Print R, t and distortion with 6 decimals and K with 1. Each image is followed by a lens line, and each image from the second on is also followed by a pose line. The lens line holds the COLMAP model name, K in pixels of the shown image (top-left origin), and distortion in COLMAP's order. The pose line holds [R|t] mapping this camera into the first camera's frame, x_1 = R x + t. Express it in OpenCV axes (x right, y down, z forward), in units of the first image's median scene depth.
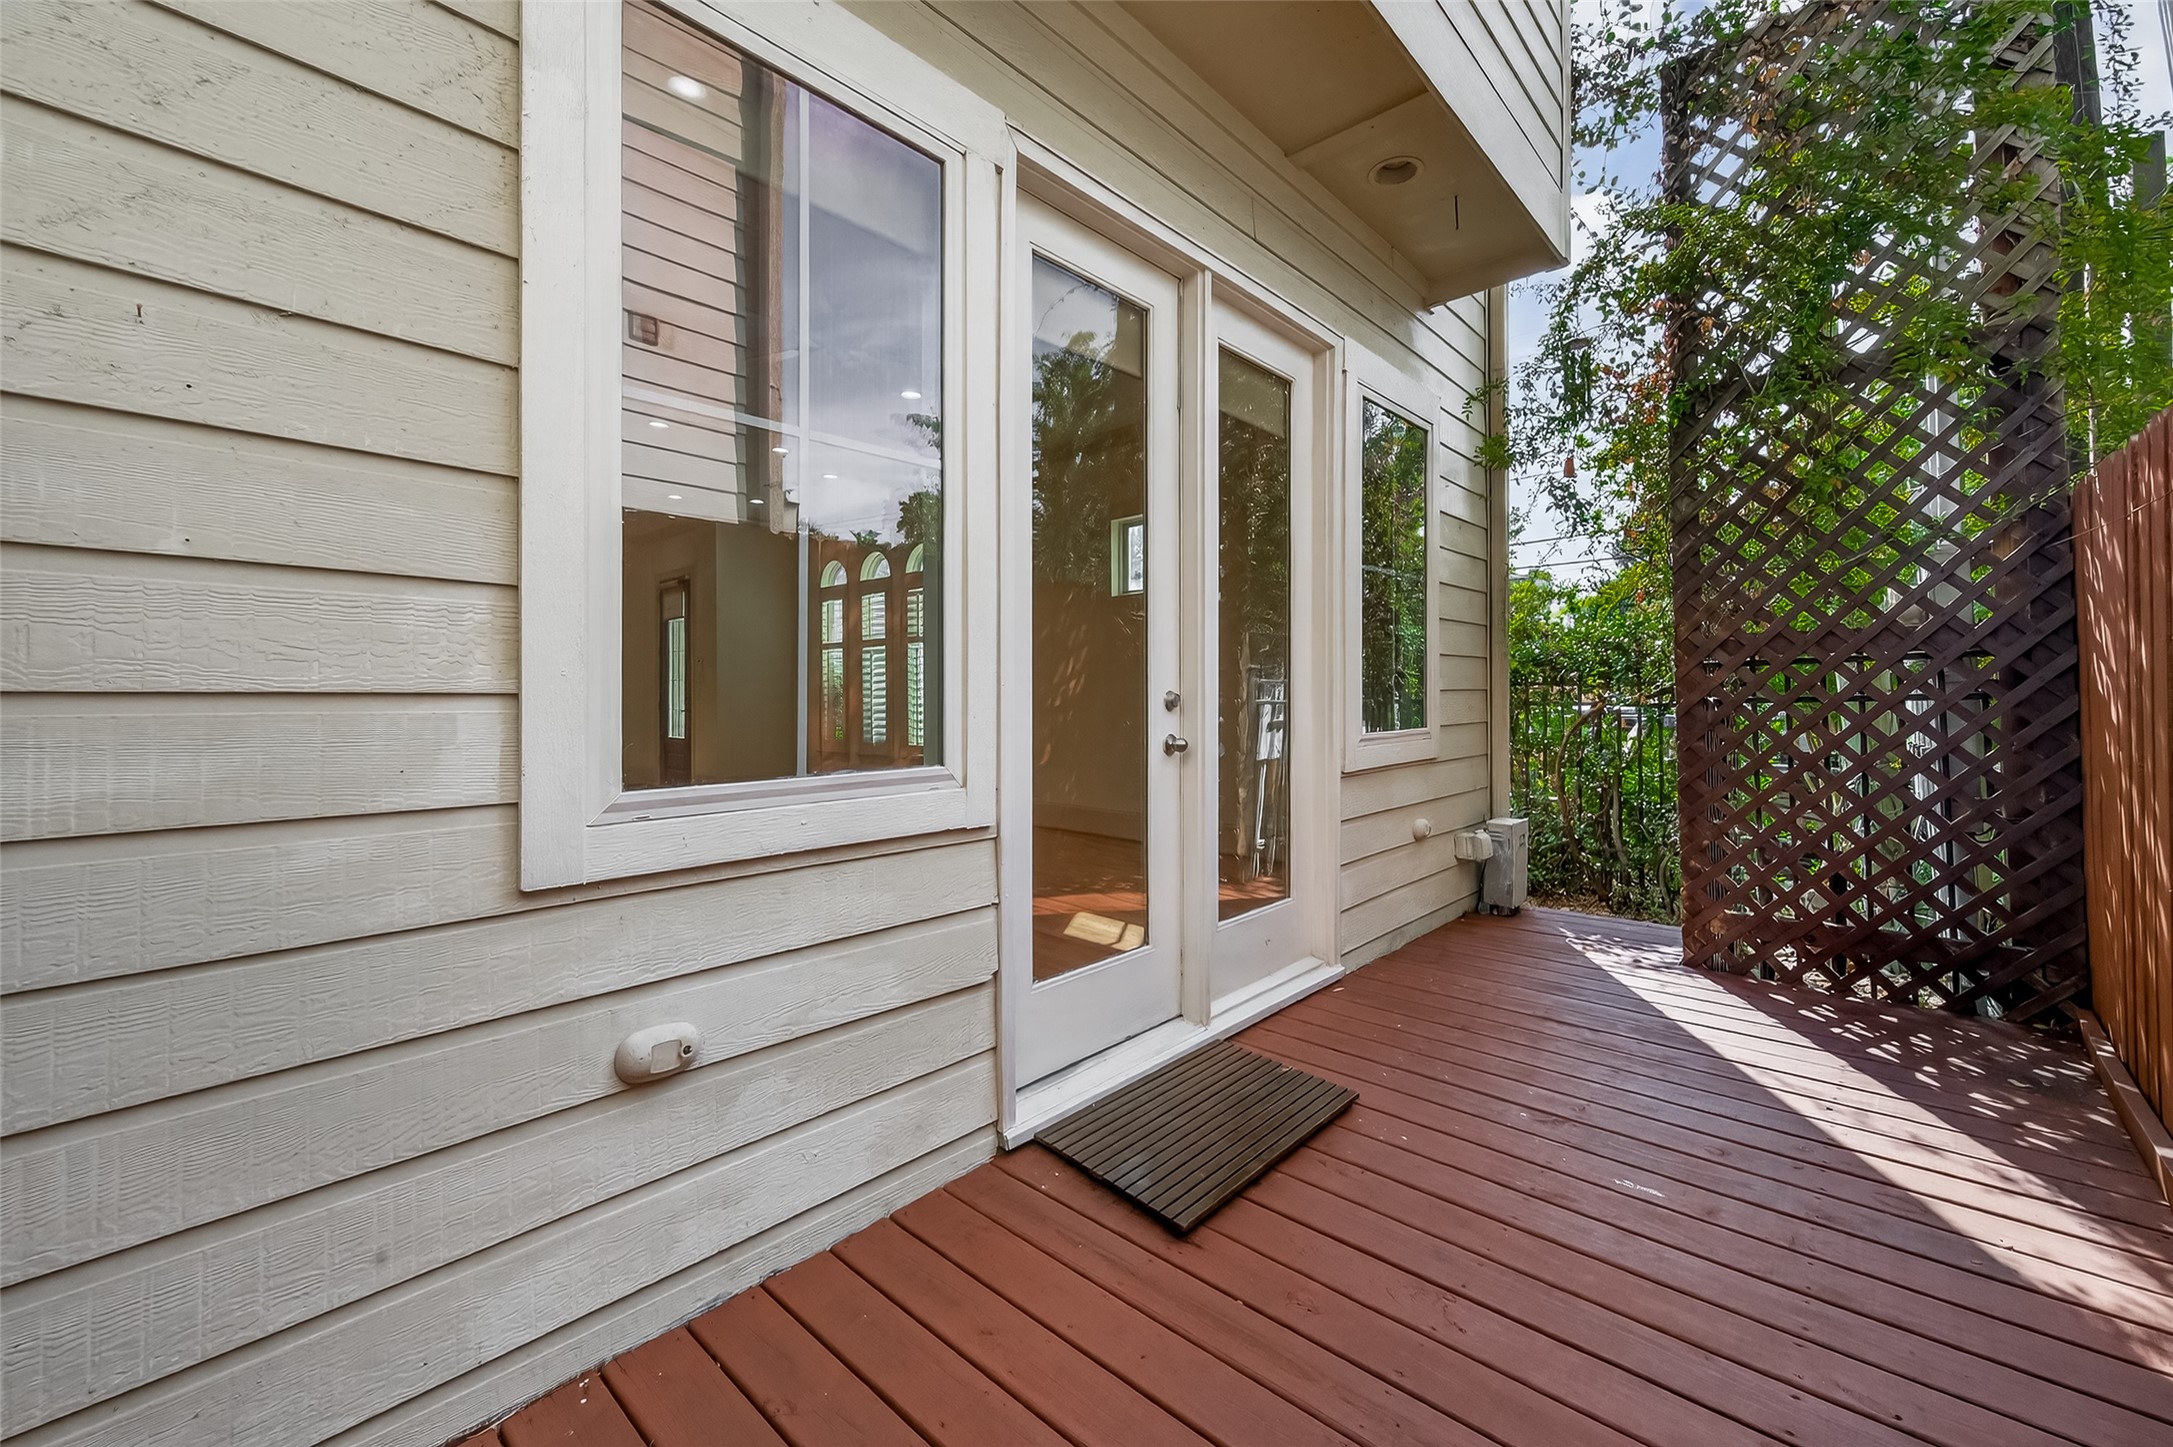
lens RADIAL K [[855.2, 0, 1088.3], [0, 855.2, 703.3], [0, 0, 1]] dist [0.003170, -0.001458]
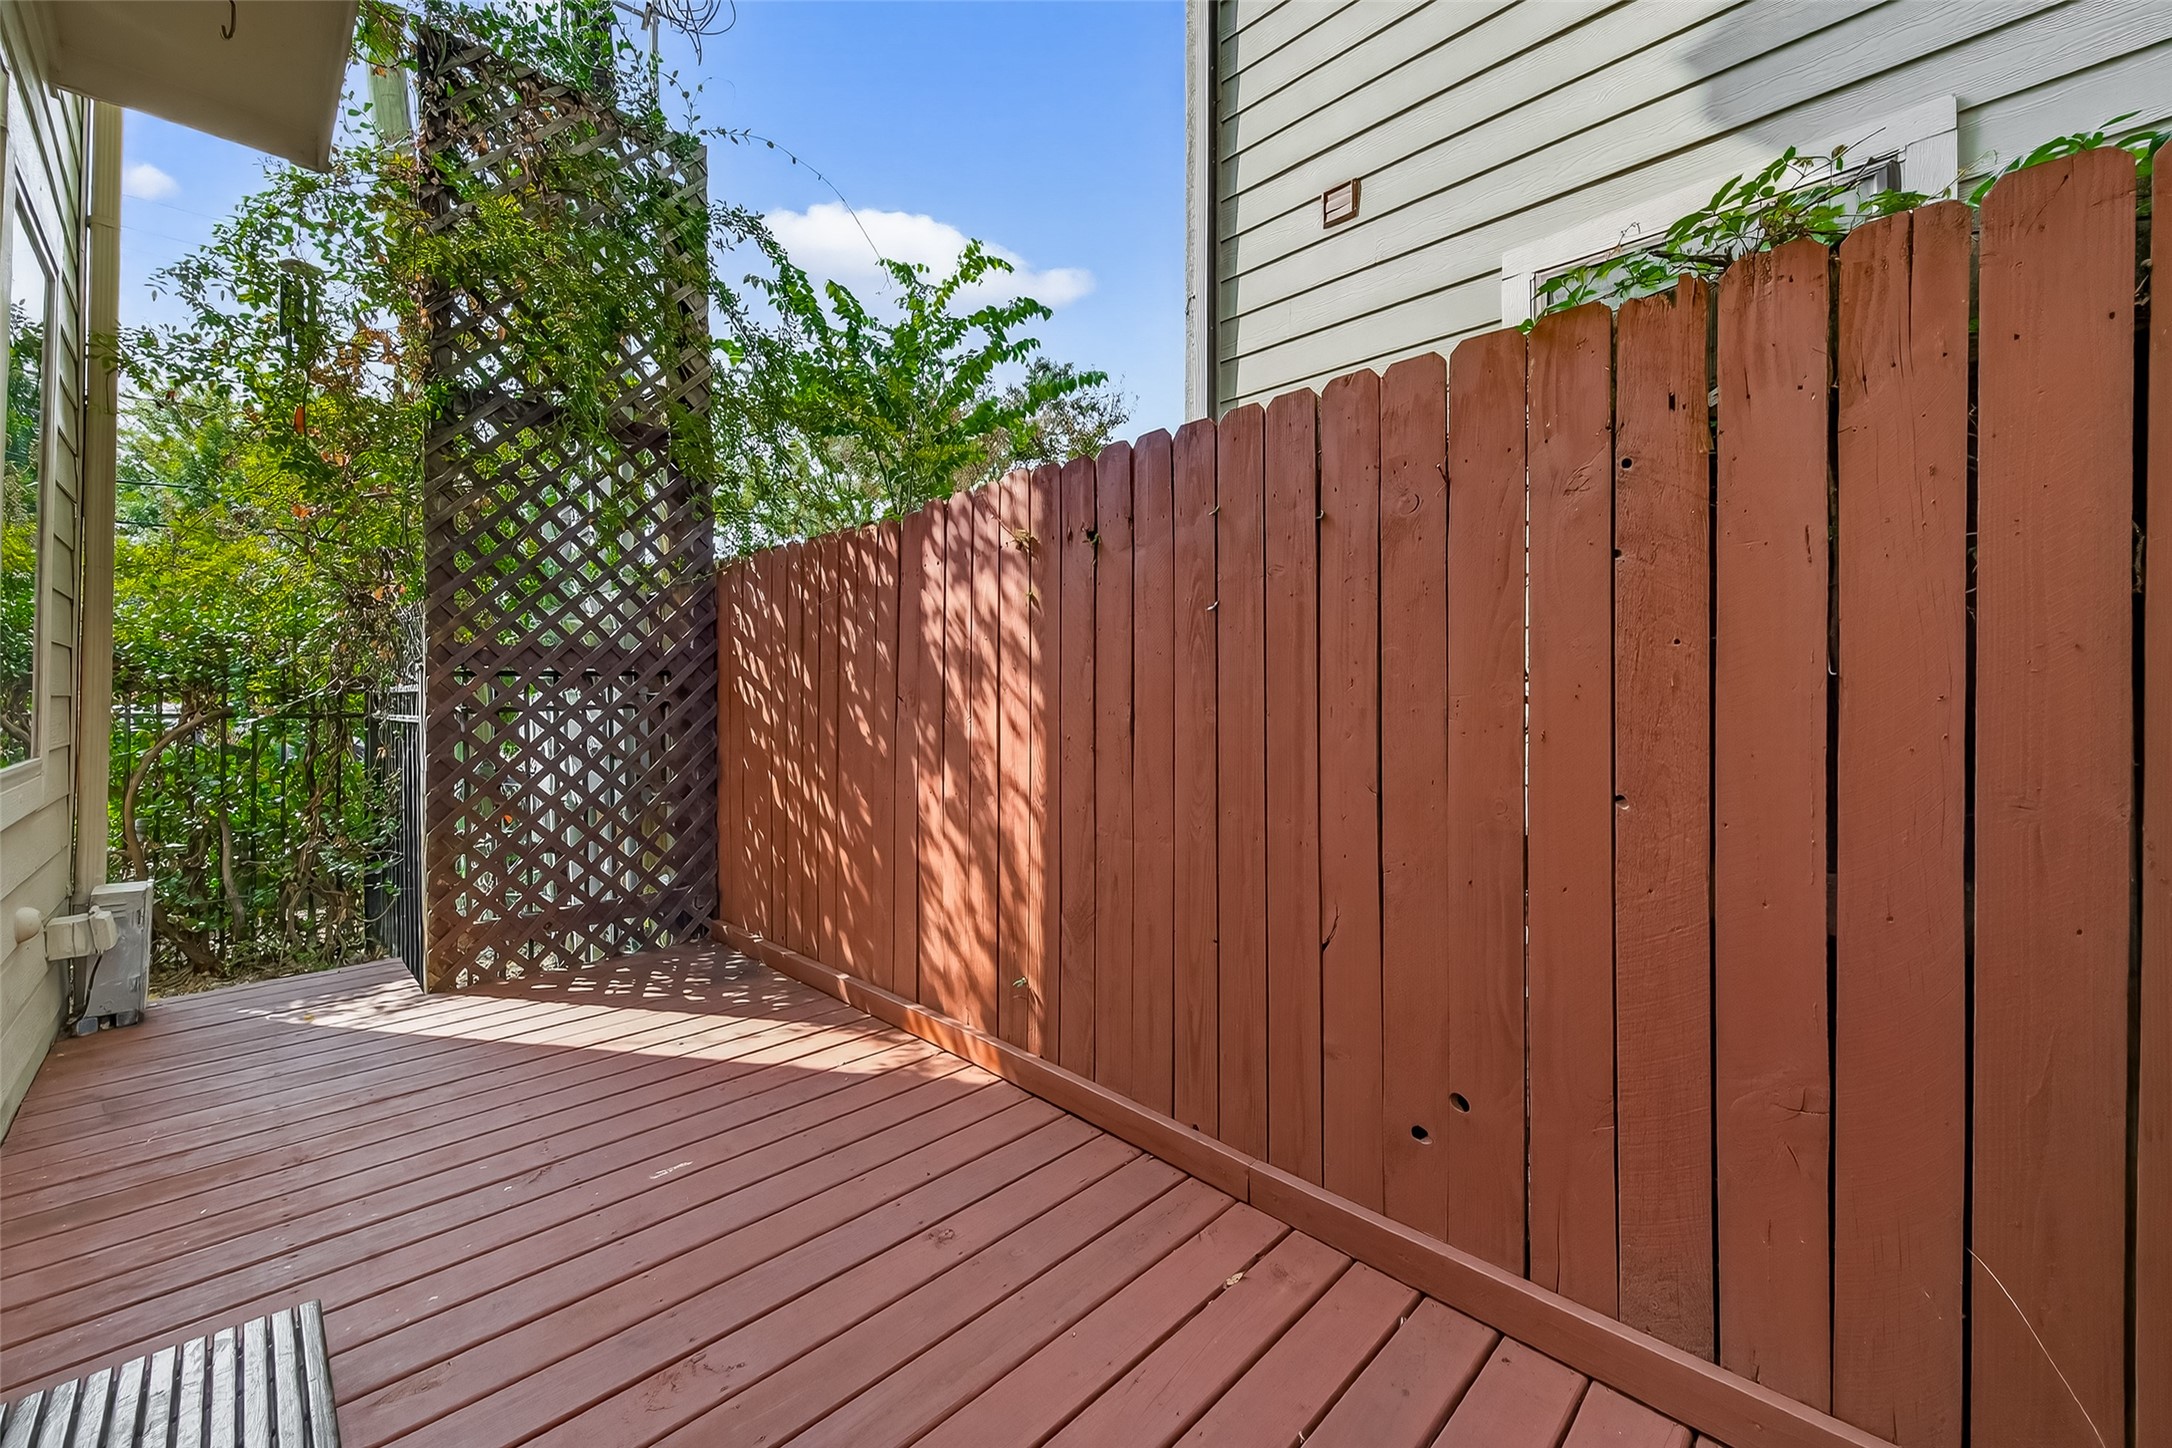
lens RADIAL K [[854.8, 0, 1086.5], [0, 854.8, 707.4], [0, 0, 1]] dist [0.003170, -0.001458]
pose [[0.035308, 0.000289, 0.999376, -0.280488], [0.011609, 0.999932, -0.000699, 0.003014], [-0.999309, 0.011626, 0.035303, 0.322599]]
